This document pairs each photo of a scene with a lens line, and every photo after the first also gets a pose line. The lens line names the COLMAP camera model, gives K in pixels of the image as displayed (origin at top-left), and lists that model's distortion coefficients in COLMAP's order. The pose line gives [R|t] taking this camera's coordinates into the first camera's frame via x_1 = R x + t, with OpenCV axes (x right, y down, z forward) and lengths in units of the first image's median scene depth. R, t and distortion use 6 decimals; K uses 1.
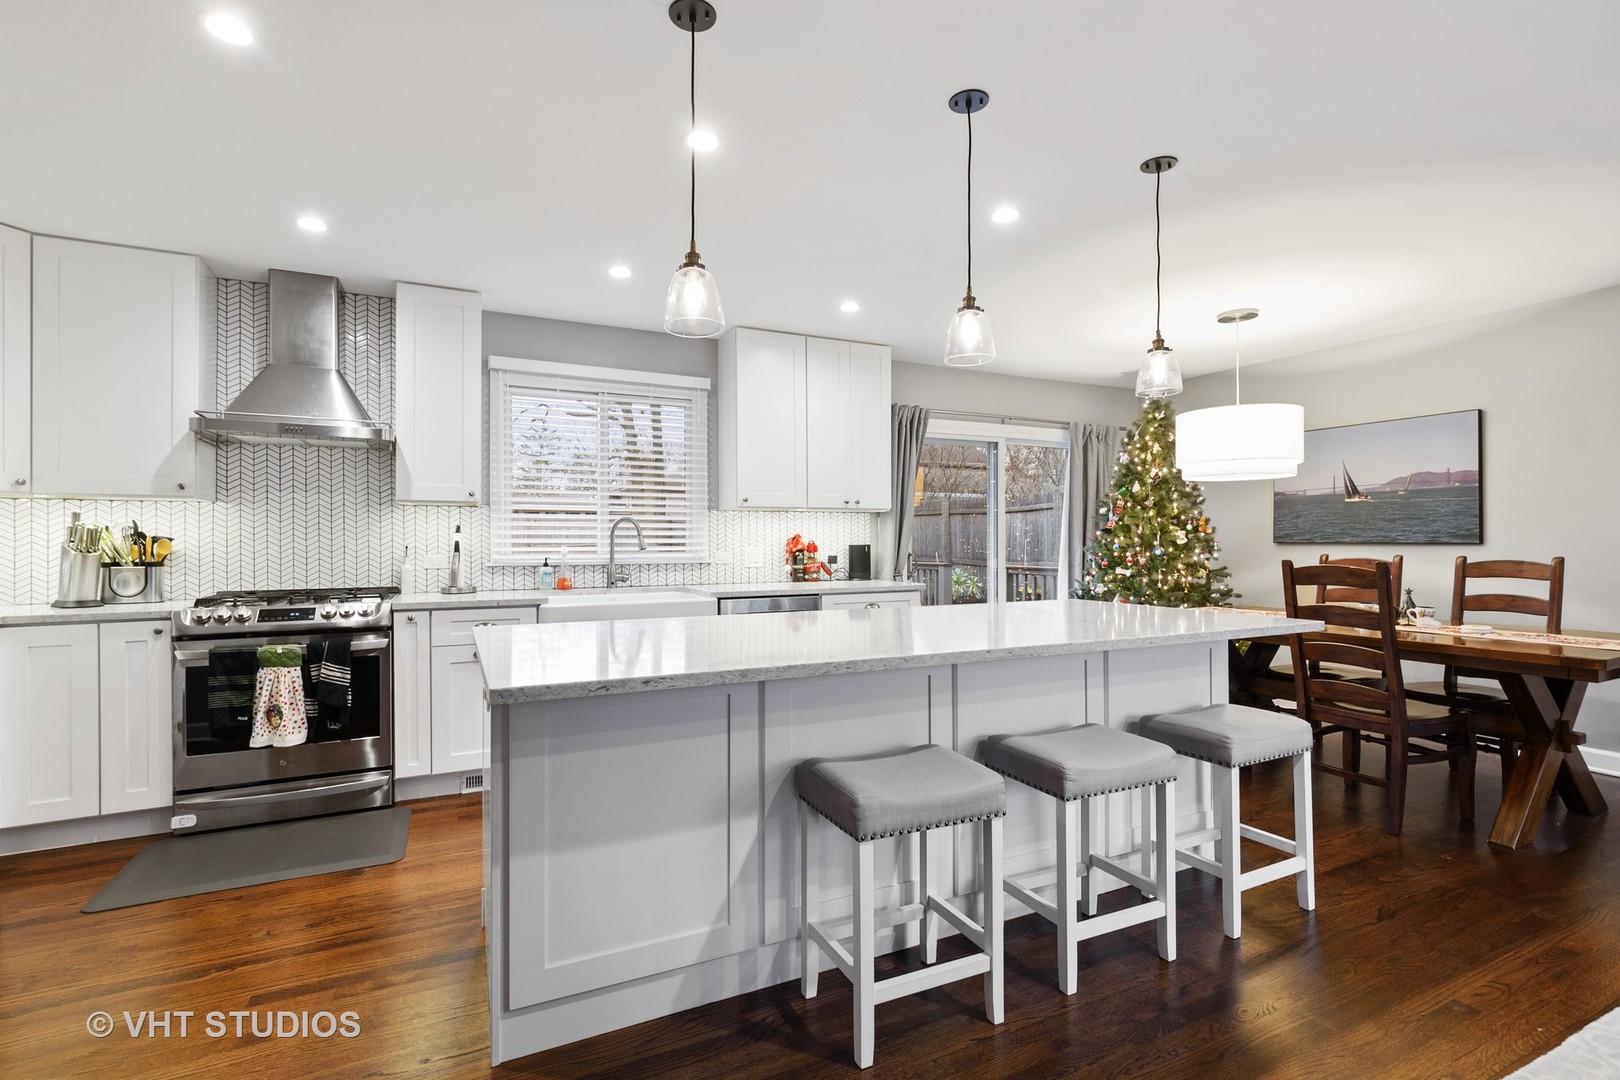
lens RADIAL K [[741.4, 0, 800.4], [0, 741.4, 535.0], [0, 0, 1]] dist [-0.003536, -0.000376]
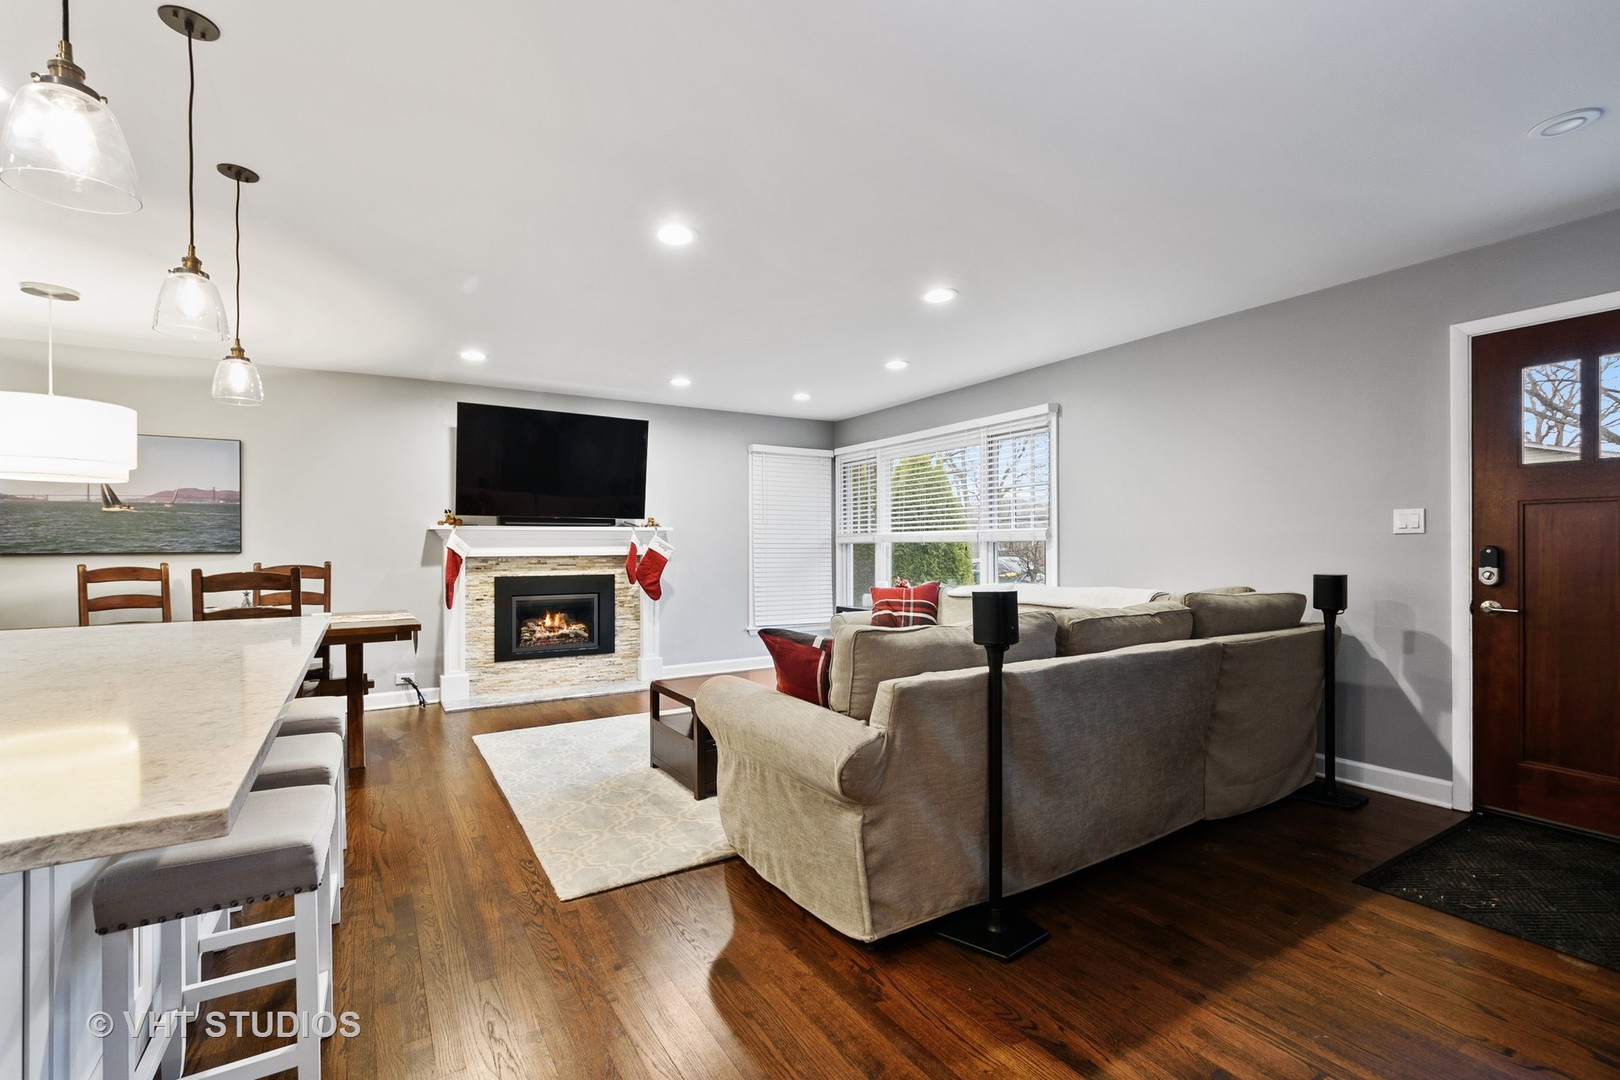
lens RADIAL K [[741.4, 0, 804.3], [0, 741.4, 544.8], [0, 0, 1]] dist [-0.003536, -0.000376]
pose [[-0.092905, 0.002994, 0.995670, -0.342897], [-0.001442, 0.999994, -0.003141, 0.001476], [-0.995674, -0.001727, -0.092900, 0.200201]]
